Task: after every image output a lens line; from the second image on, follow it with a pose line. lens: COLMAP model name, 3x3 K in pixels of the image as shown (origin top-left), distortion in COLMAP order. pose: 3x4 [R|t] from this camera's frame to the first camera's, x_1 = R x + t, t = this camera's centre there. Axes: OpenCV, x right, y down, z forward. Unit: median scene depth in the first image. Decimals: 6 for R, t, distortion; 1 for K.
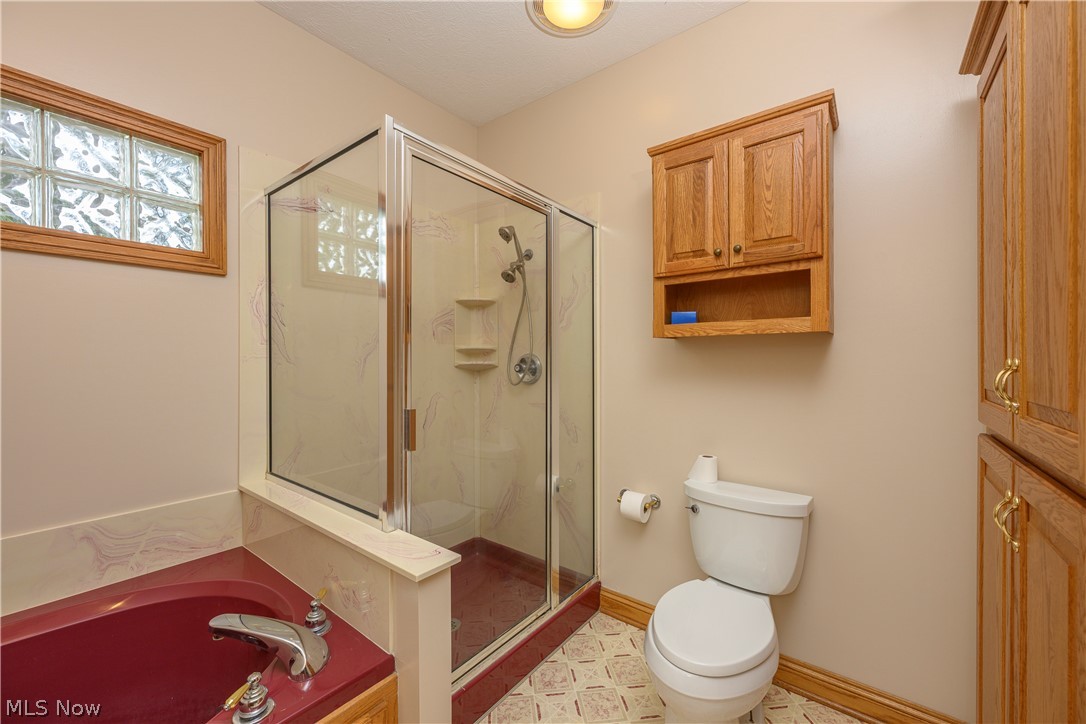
lens RADIAL K [[429.5, 0, 540.7], [0, 429.5, 362.9], [0, 0, 1]] dist [0.000540, 0.000659]
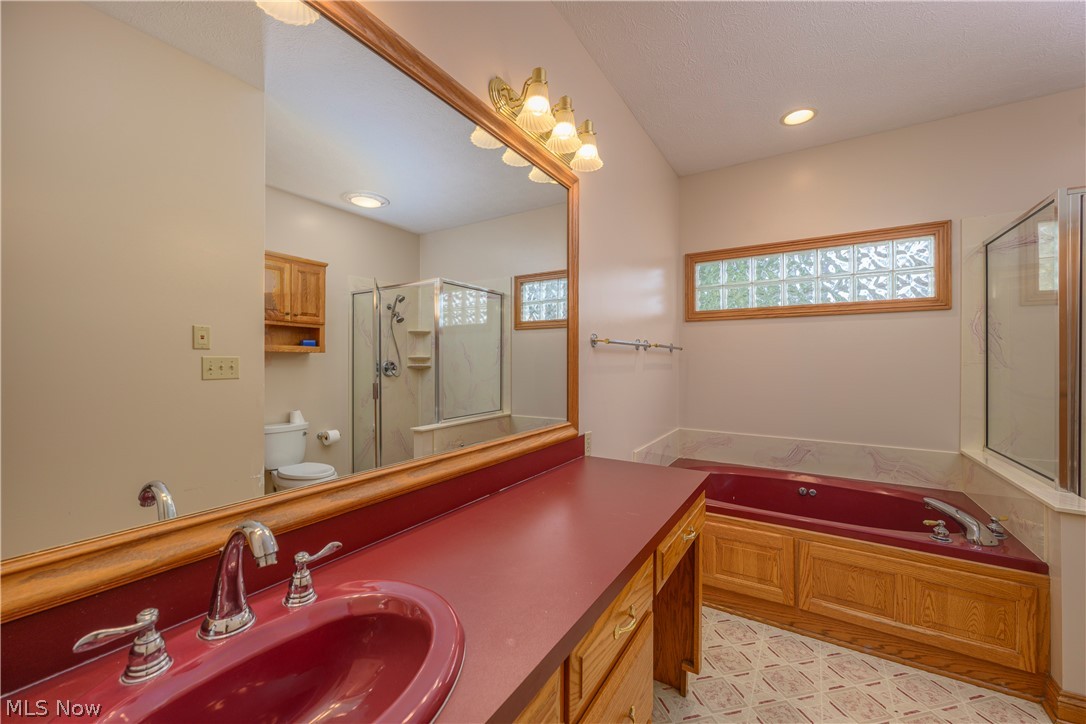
lens RADIAL K [[429.5, 0, 540.6], [0, 429.5, 364.0], [0, 0, 1]] dist [0.000540, 0.000659]
pose [[0.099540, 0.002528, -0.995030, 0.630126], [-0.004719, 0.999987, 0.002069, -0.006301], [0.995022, 0.004489, 0.099550, -0.588296]]
